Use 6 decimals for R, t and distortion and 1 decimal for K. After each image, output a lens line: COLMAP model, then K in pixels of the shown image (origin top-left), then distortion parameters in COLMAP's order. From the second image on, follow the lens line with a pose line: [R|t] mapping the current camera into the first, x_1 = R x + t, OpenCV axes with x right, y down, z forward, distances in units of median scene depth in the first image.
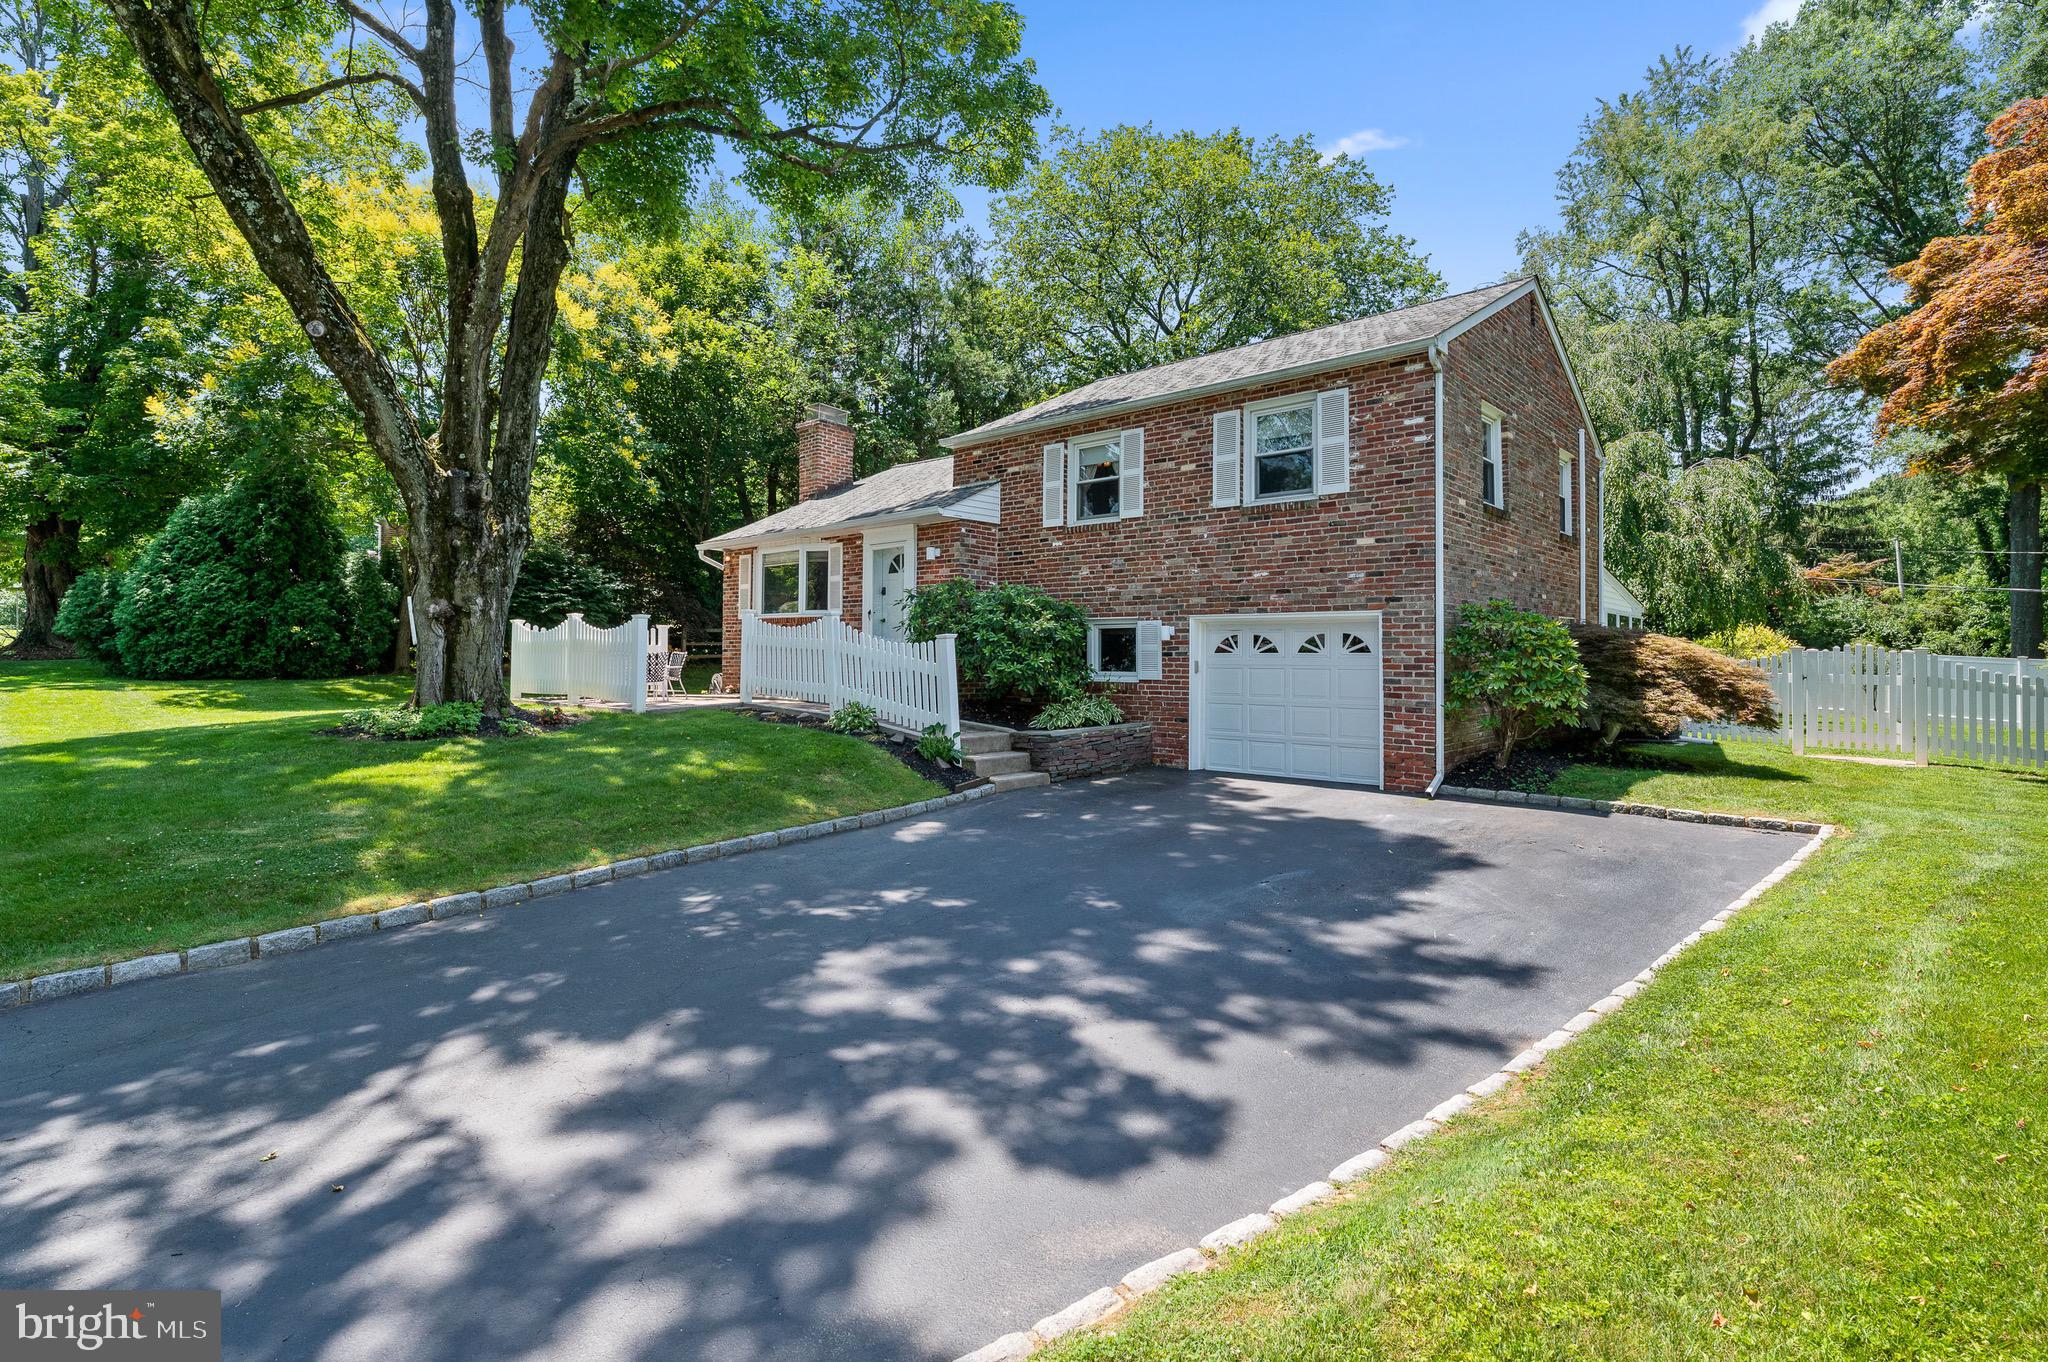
lens RADIAL K [[959.5, 0, 1058.4], [0, 959.5, 630.8], [0, 0, 1]] dist [0.000758, 0.000009]
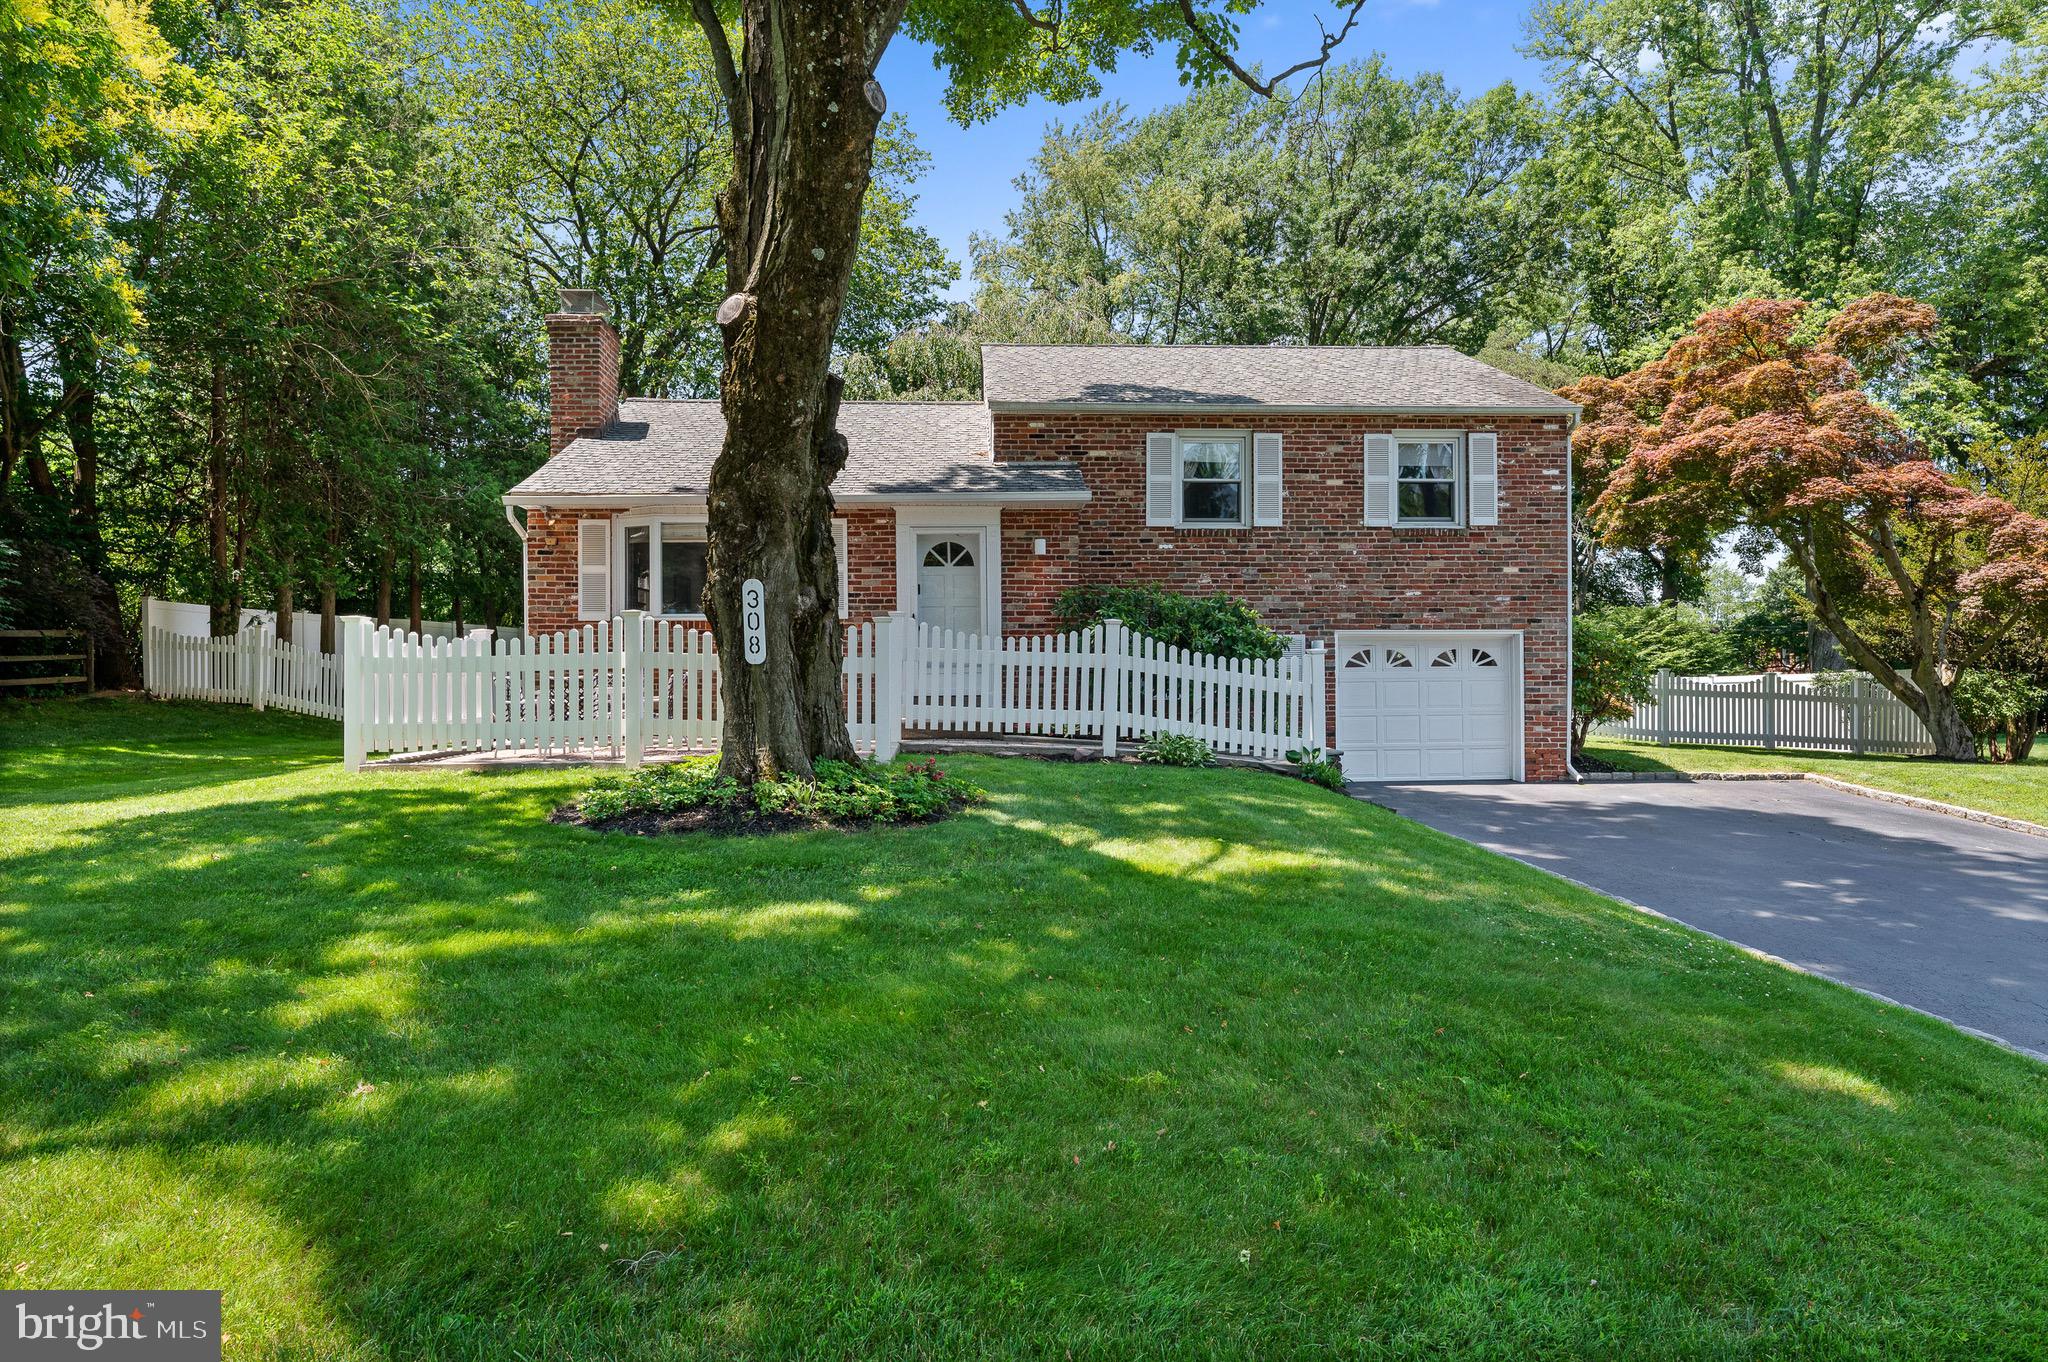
lens RADIAL K [[1175.1, 0, 1026.3], [0, 1175.1, 673.7], [0, 0, 1]] dist [-0.002214, 0.000122]
pose [[0.712910, -0.008885, 0.701200, -0.986668], [-0.007681, 0.999761, 0.020477, 0.006879], [-0.701214, -0.019984, 0.712671, 0.359100]]
